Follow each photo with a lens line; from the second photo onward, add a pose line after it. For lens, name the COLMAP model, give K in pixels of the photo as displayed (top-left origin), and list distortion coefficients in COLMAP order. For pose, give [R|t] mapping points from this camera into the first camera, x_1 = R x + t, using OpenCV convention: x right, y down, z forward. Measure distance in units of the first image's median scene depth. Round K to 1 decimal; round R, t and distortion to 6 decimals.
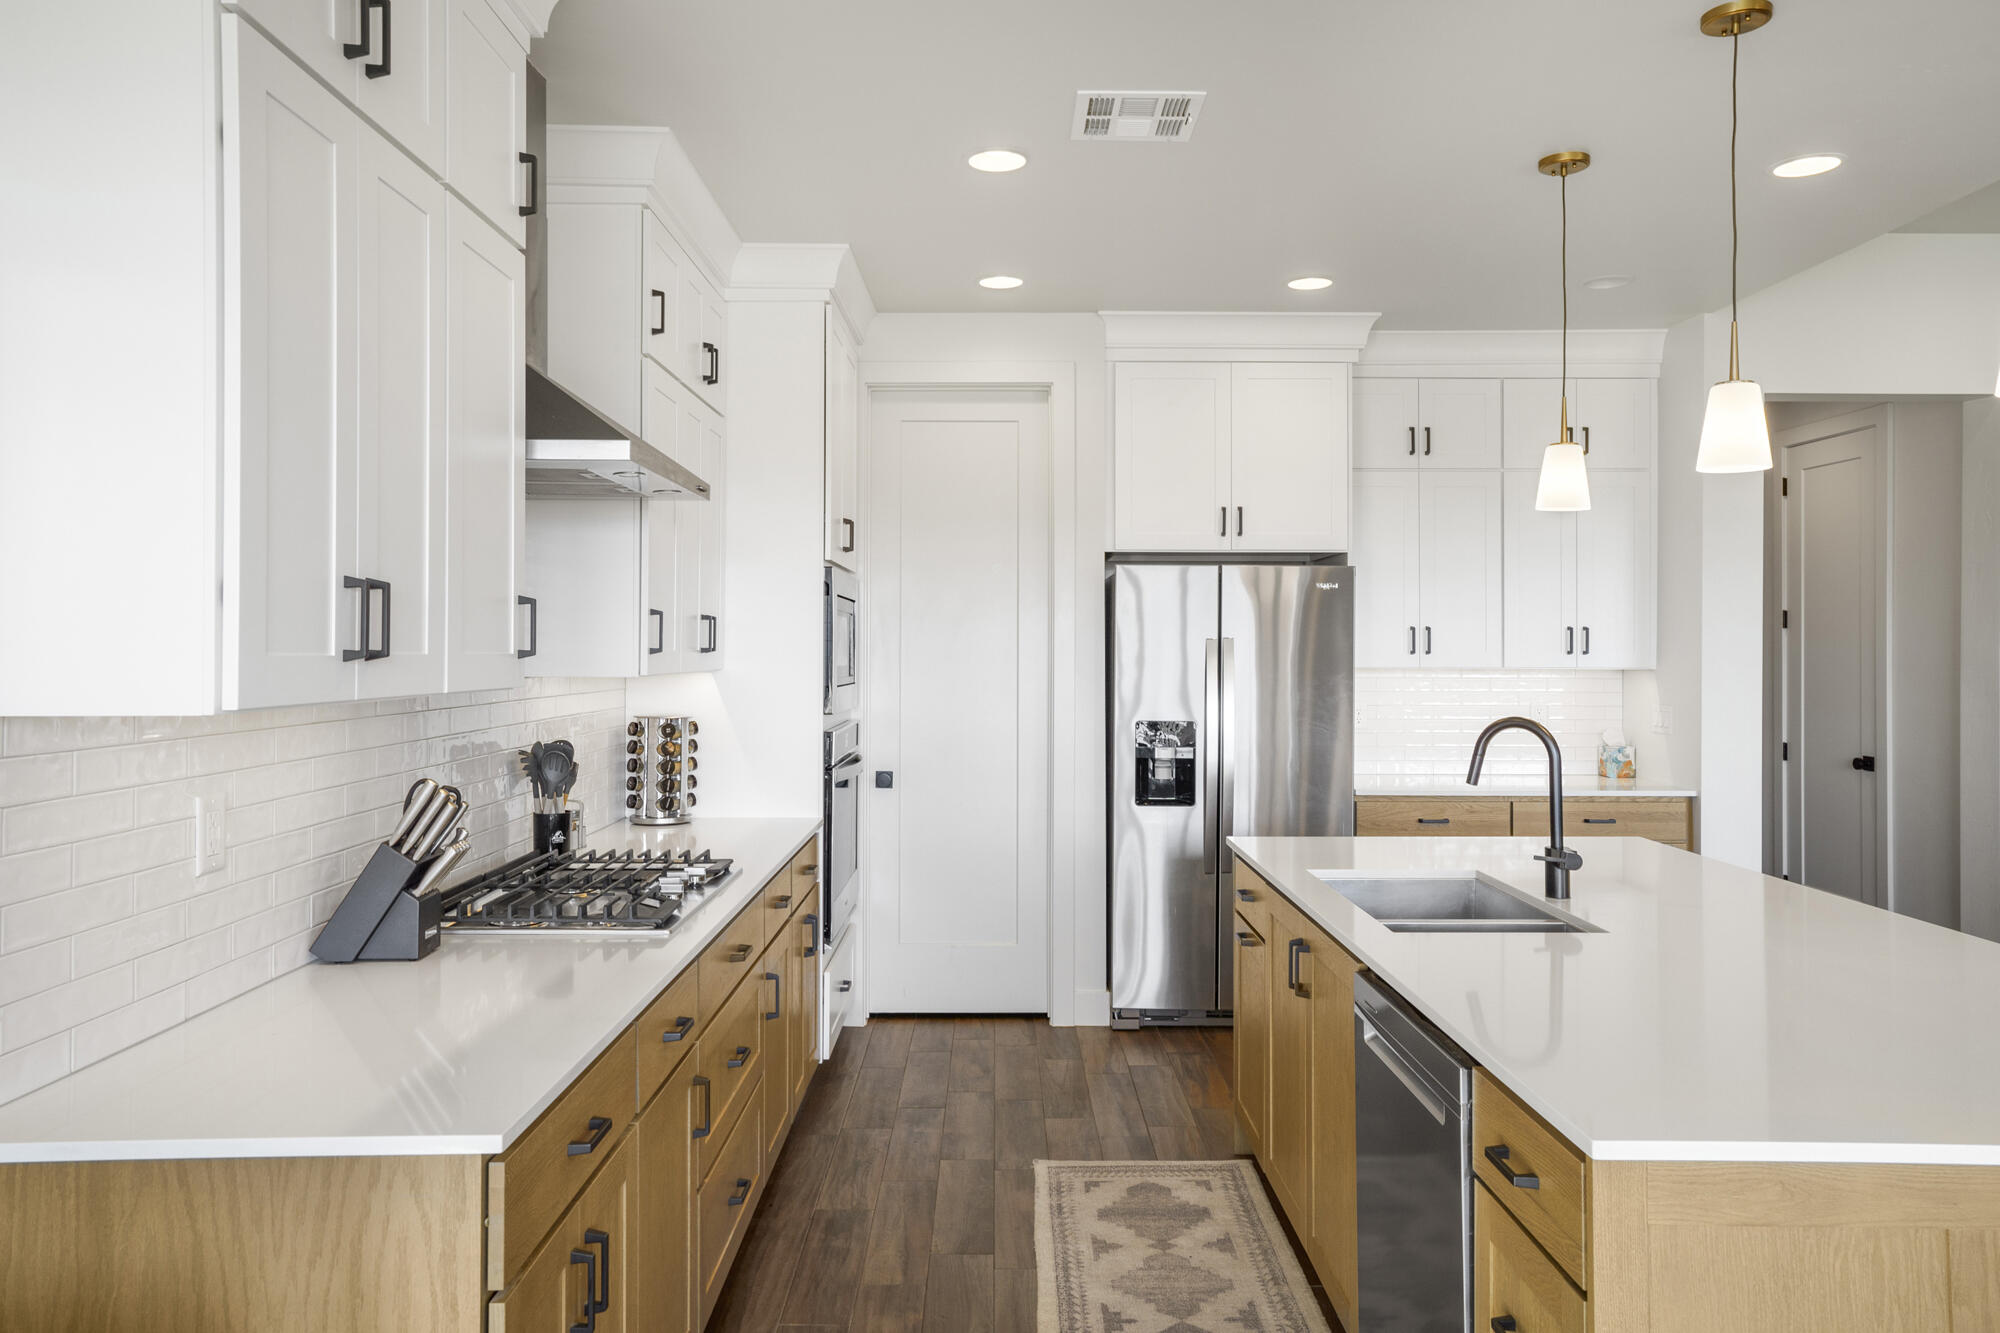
lens RADIAL K [[1402.4, 0, 1001.1], [0, 1402.4, 636.0], [0, 0, 1]] dist [-0.021407, 0.043488]
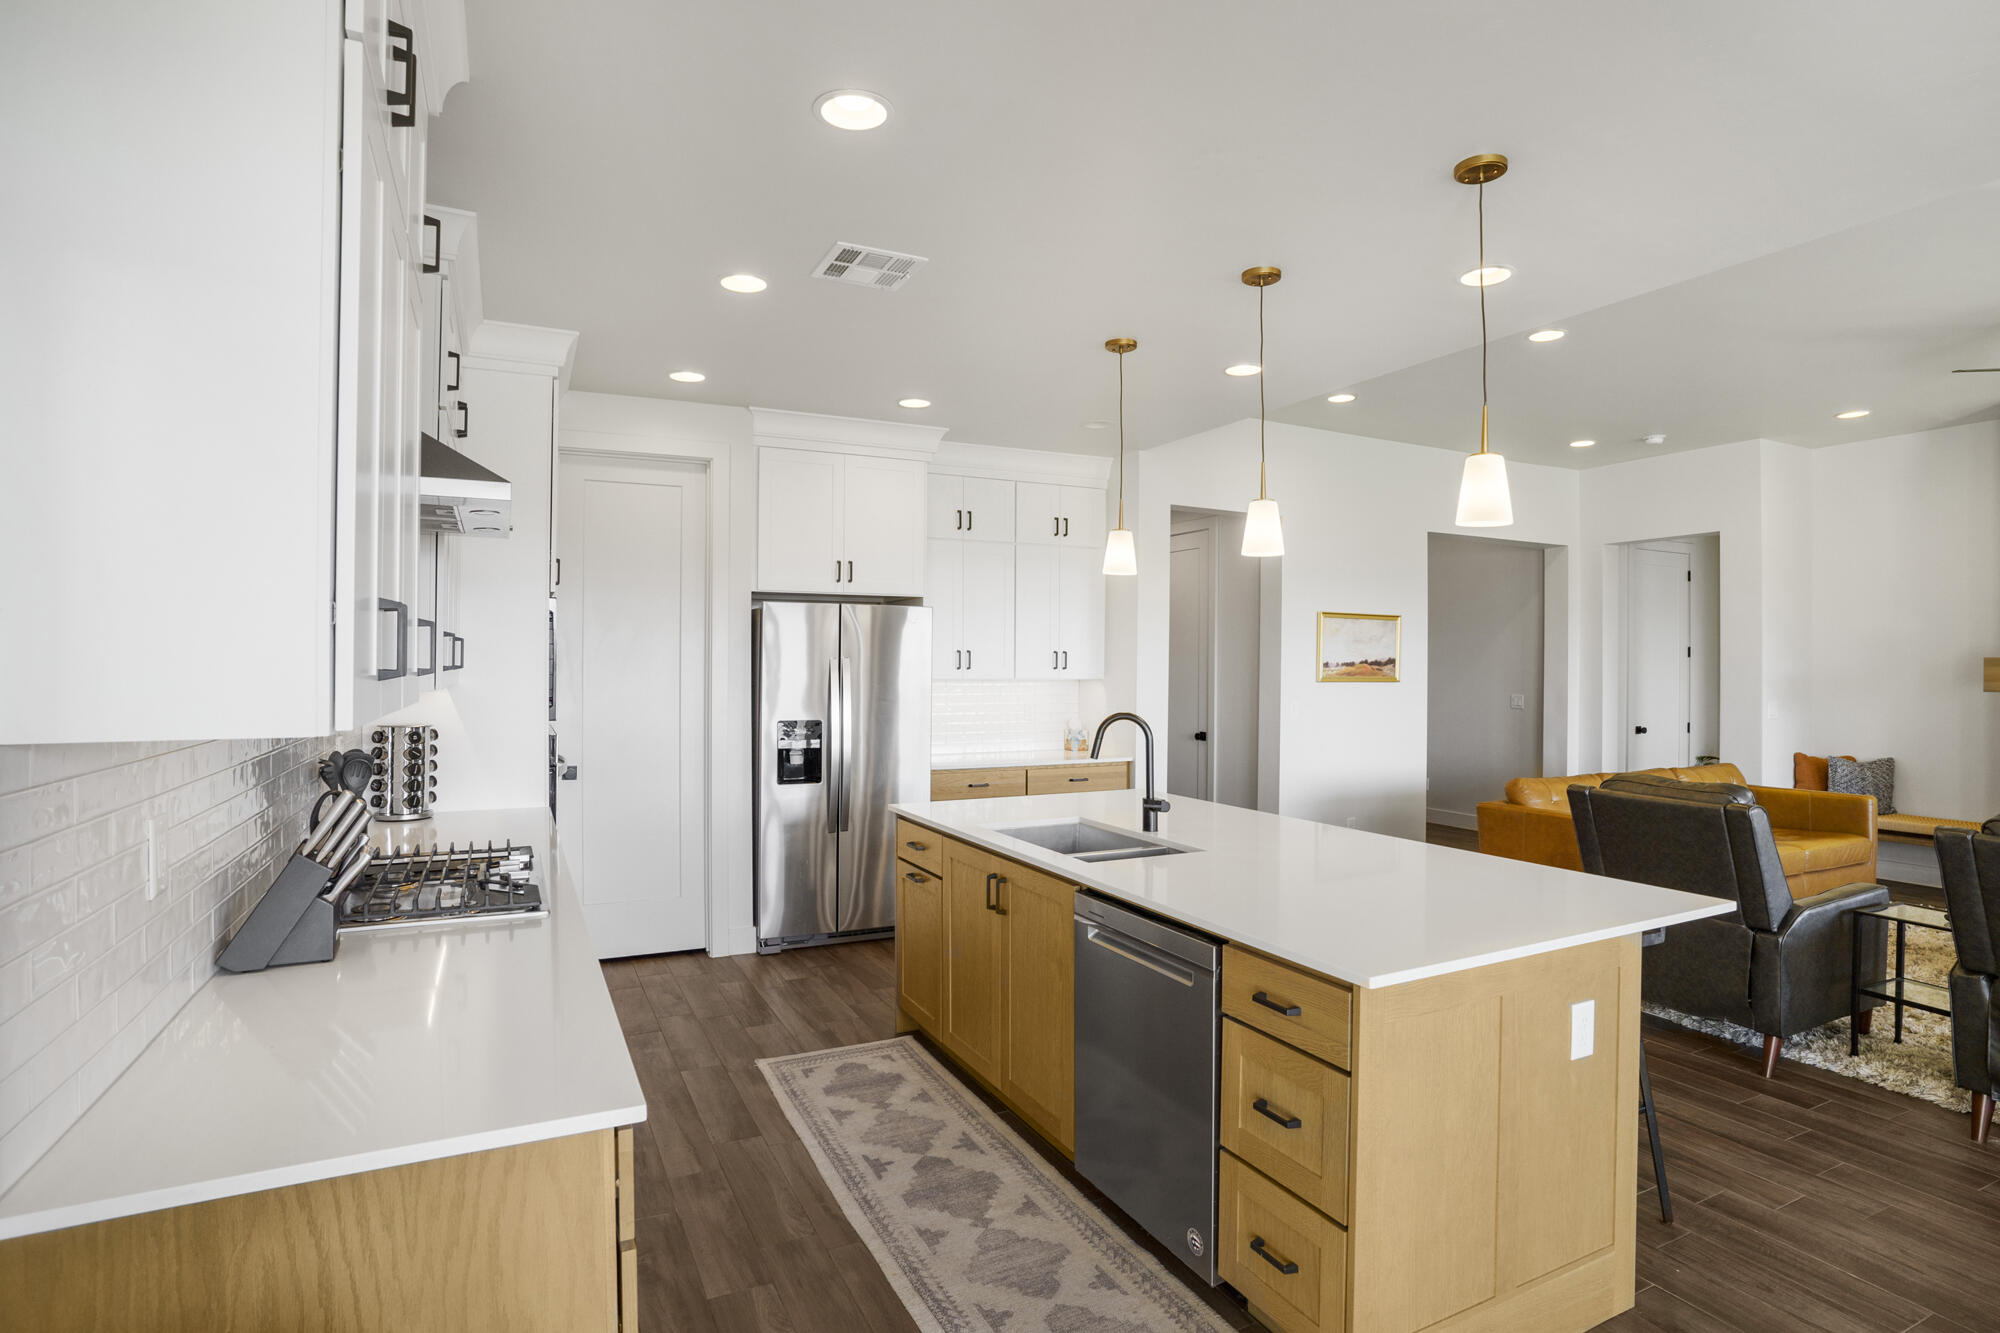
lens RADIAL K [[1022.6, 0, 1004.4], [0, 1022.6, 666.4], [0, 0, 1]] dist [-0.080218, 0.033123]
pose [[0.896447, 0.000216, 0.443151, -0.174502], [-0.005182, 0.999937, 0.009995, -0.001250], [-0.443121, -0.011257, 0.896391, 0.061649]]
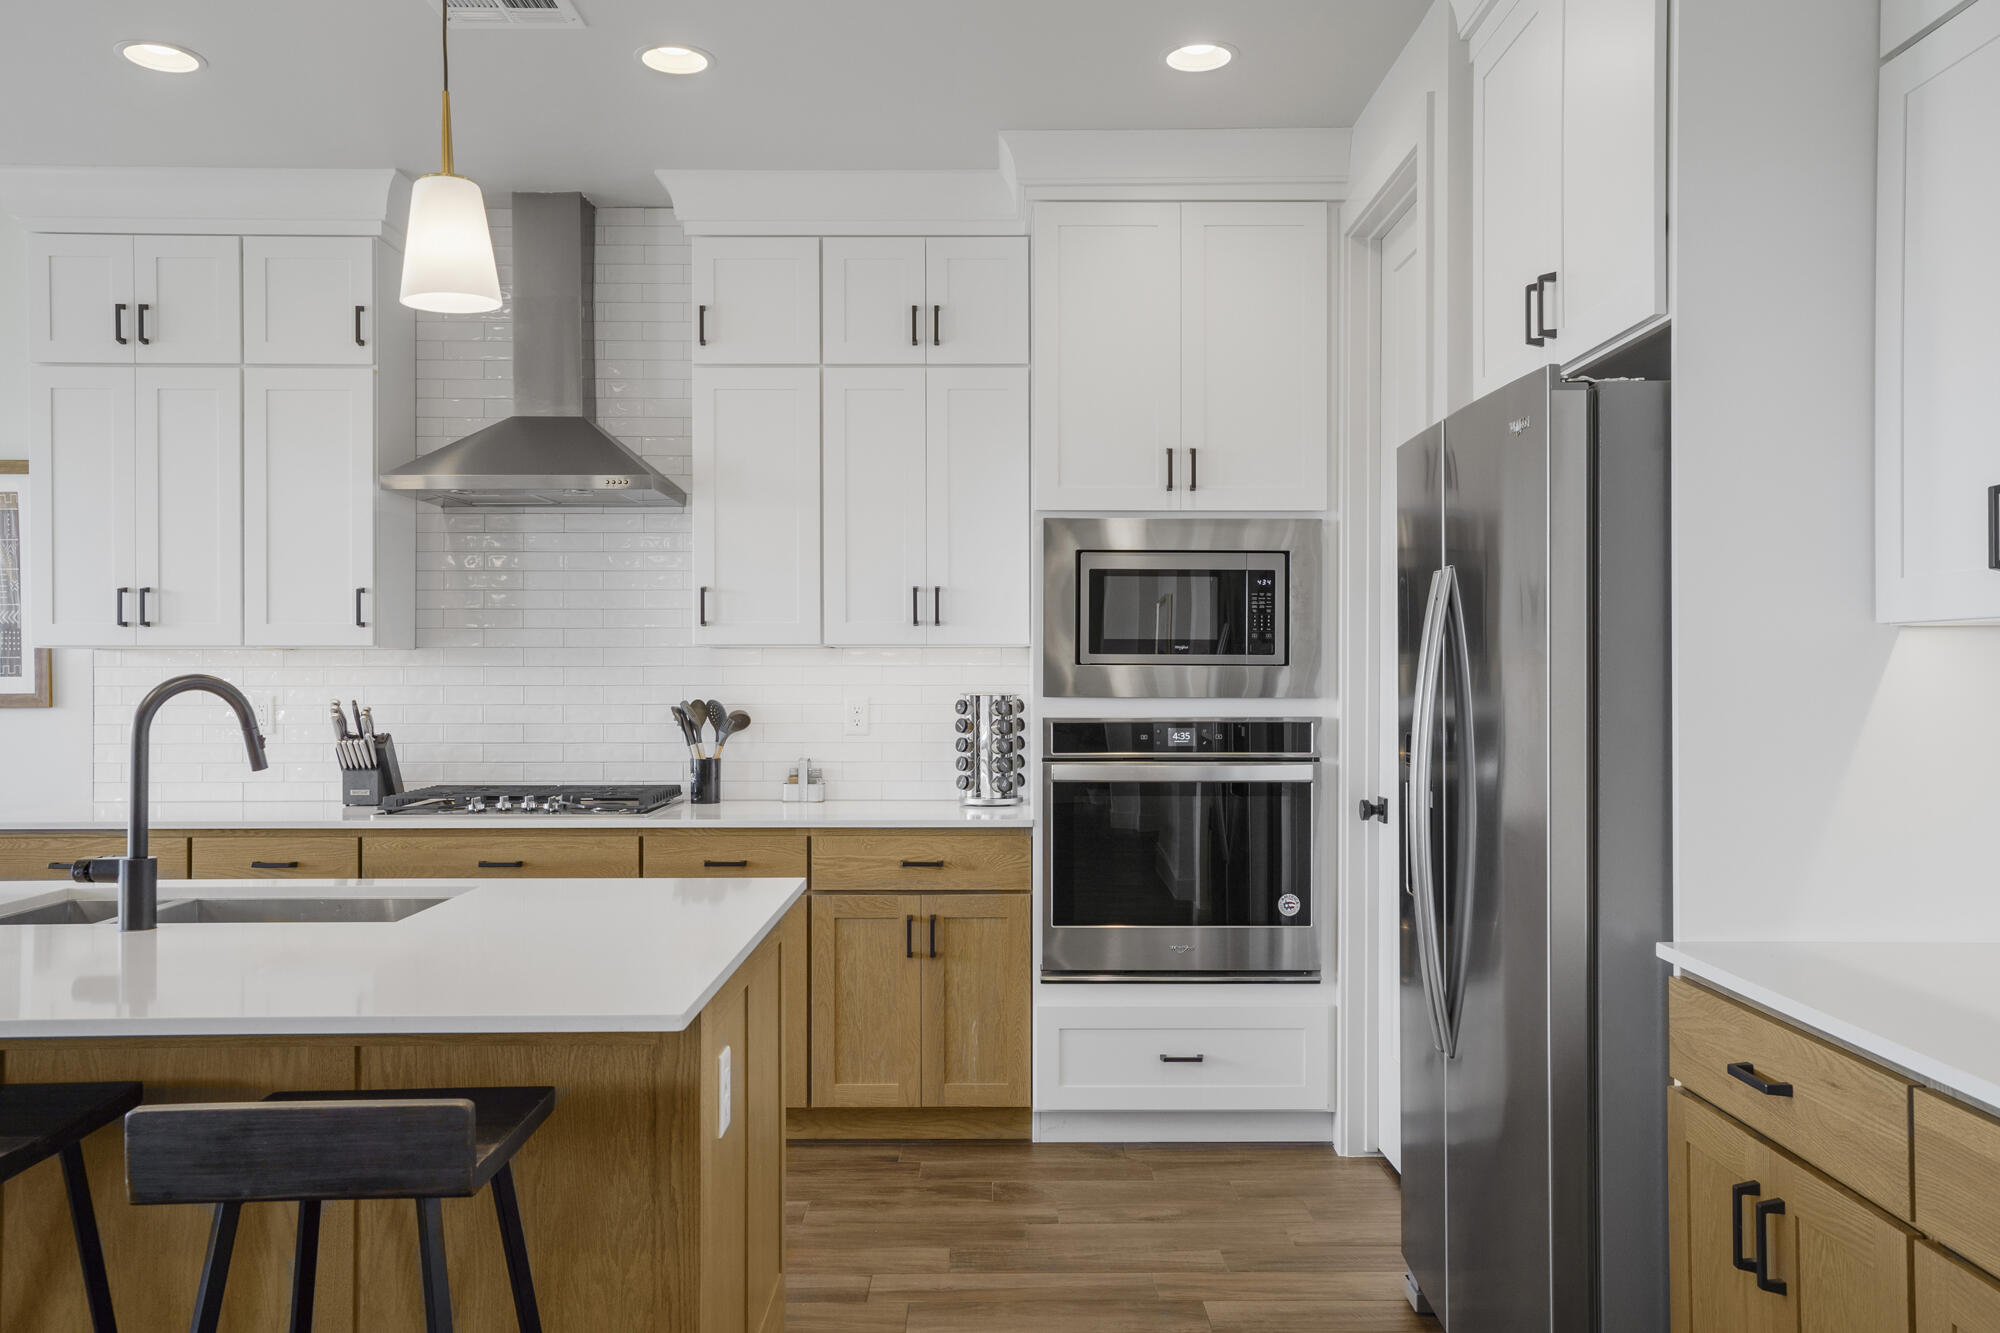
lens RADIAL K [[1544.7, 0, 1000.8], [0, 1544.7, 668.7], [0, 0, 1]] dist [-0.047632, 0.100189]
pose [[0.001636, -0.003728, -0.999992, 0.875132], [0.007674, 0.999964, -0.003715, 0.046198], [0.999969, -0.007668, 0.001665, 1.071820]]
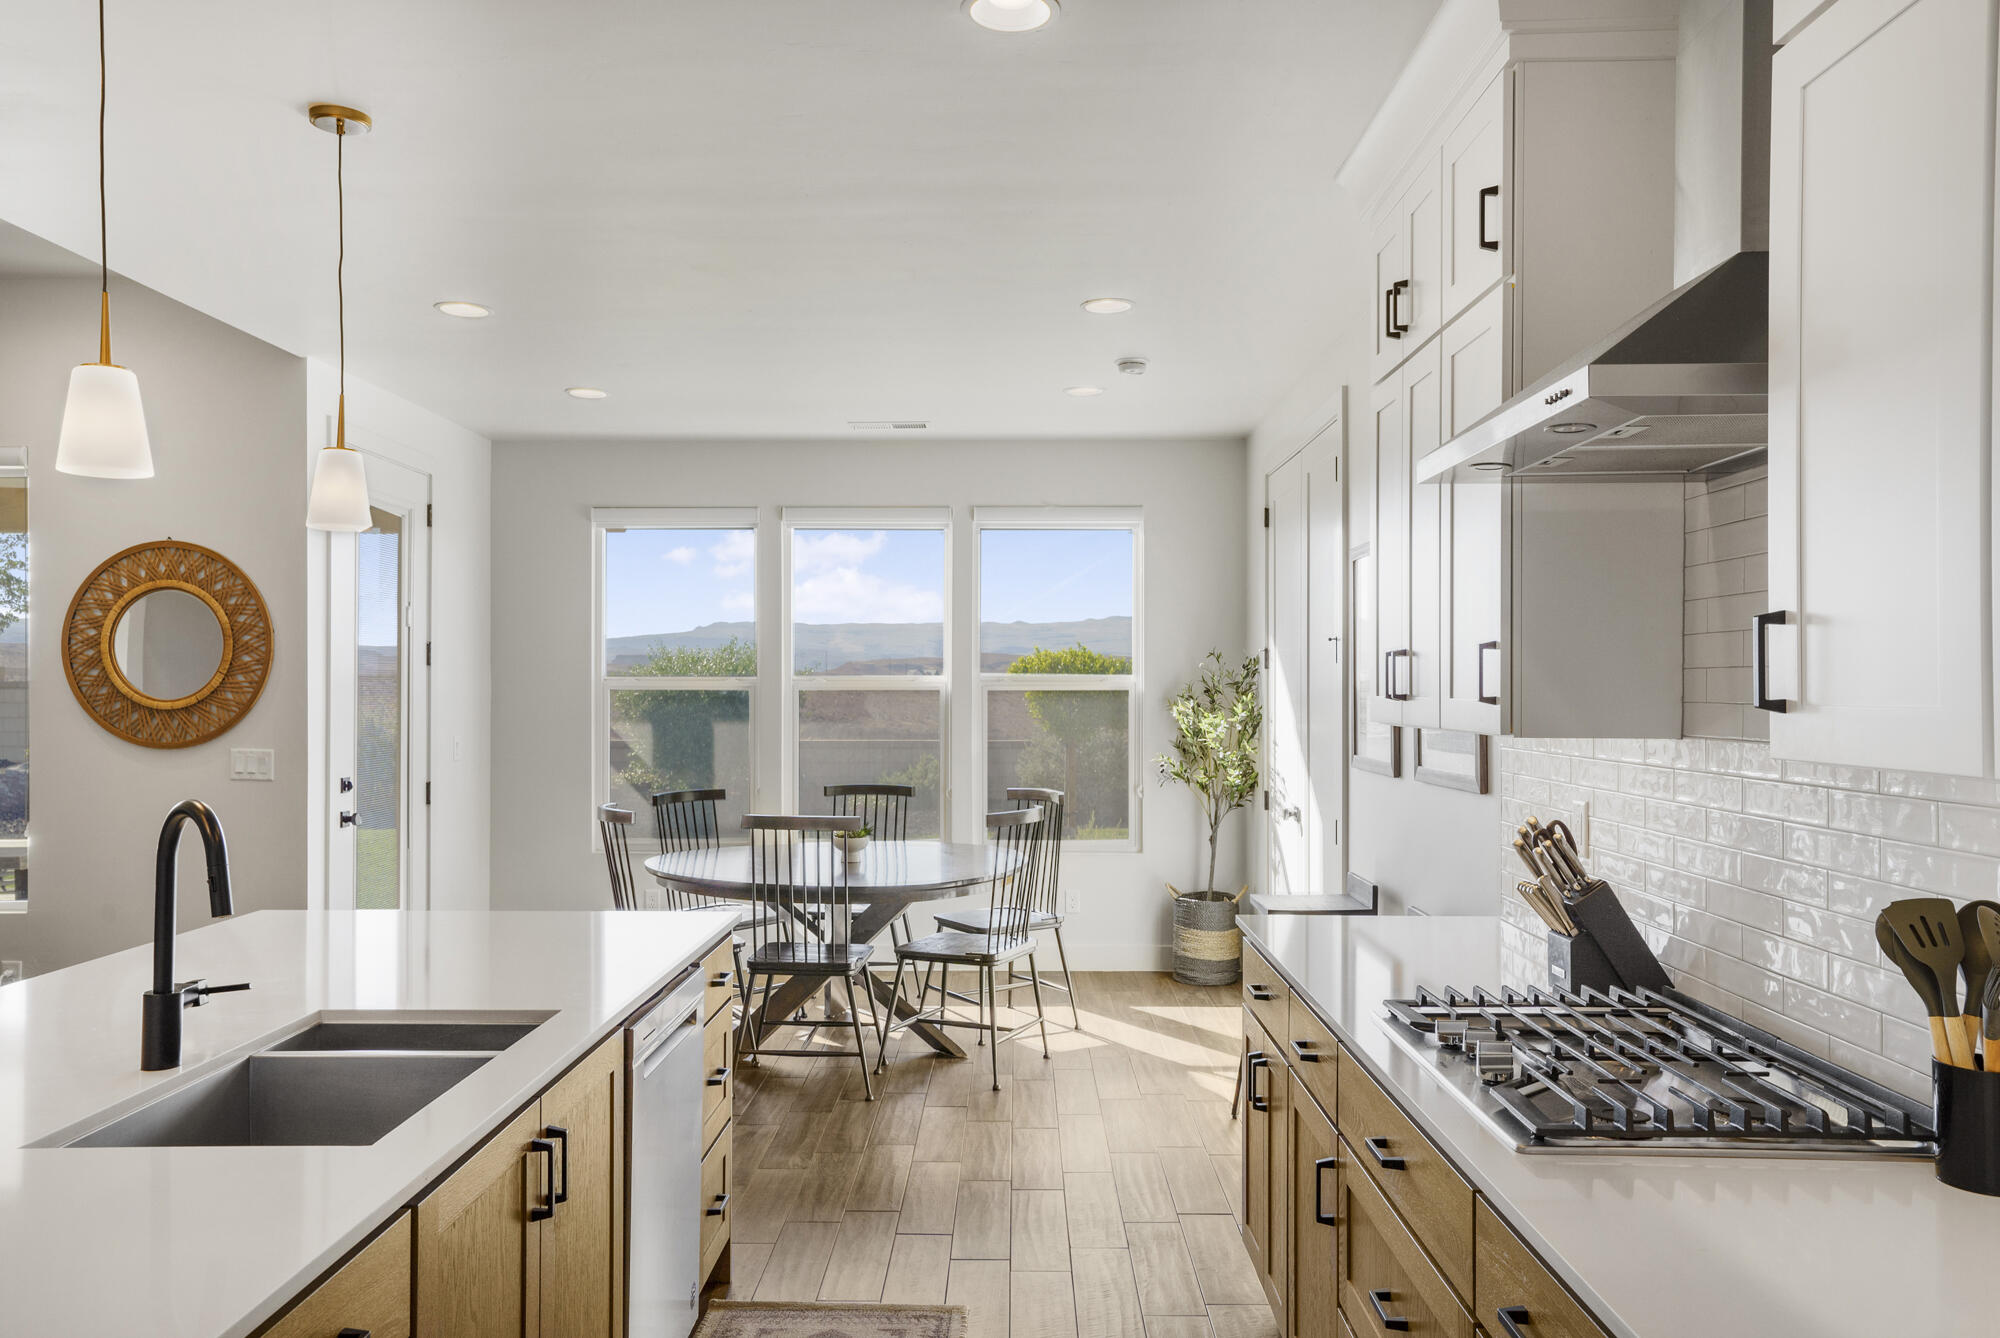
lens RADIAL K [[1494.2, 0, 1006.6], [0, 1494.2, 671.0], [0, 0, 1]] dist [-0.002645, 0.061110]
pose [[-0.999720, -0.001947, 0.023580, -0.013880], [-0.002356, 0.999847, -0.017320, 0.006333], [-0.023543, -0.017370, -0.999572, 1.283697]]
